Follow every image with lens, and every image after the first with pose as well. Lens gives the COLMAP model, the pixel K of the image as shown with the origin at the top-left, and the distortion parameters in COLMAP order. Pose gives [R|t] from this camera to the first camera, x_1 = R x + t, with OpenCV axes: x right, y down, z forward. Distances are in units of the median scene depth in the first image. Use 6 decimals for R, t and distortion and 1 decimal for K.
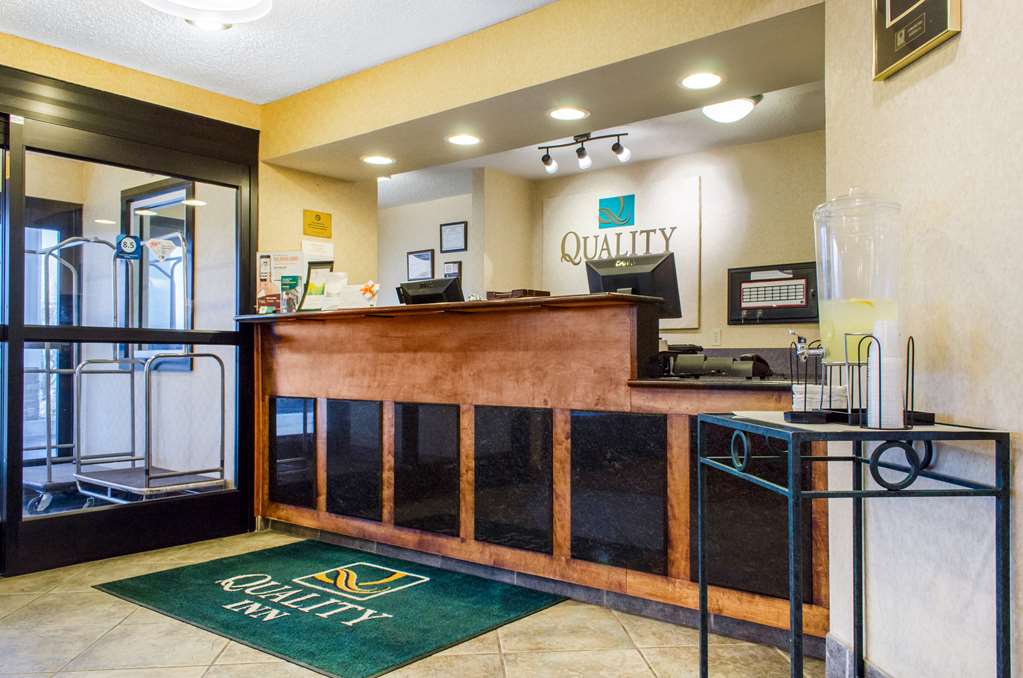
lens RADIAL K [[794.0, 0, 512.6], [0, 794.0, 348.1], [0, 0, 1]] dist [0.048392, -0.042143]
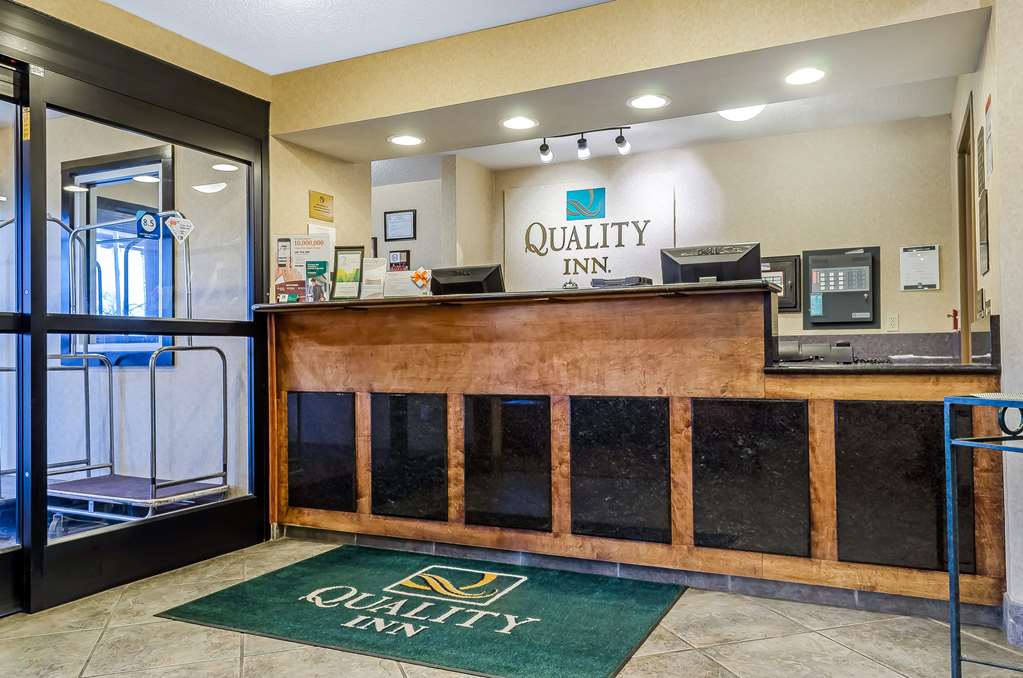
lens RADIAL K [[775.5, 0, 511.5], [0, 775.5, 339.0], [0, 0, 1]] dist [0.047905, -0.043266]
pose [[0.974976, -0.008102, 0.222161, -0.327230], [0.008356, 0.999965, -0.000203, 0.002079], [-0.222152, 0.002054, 0.975010, 0.088449]]
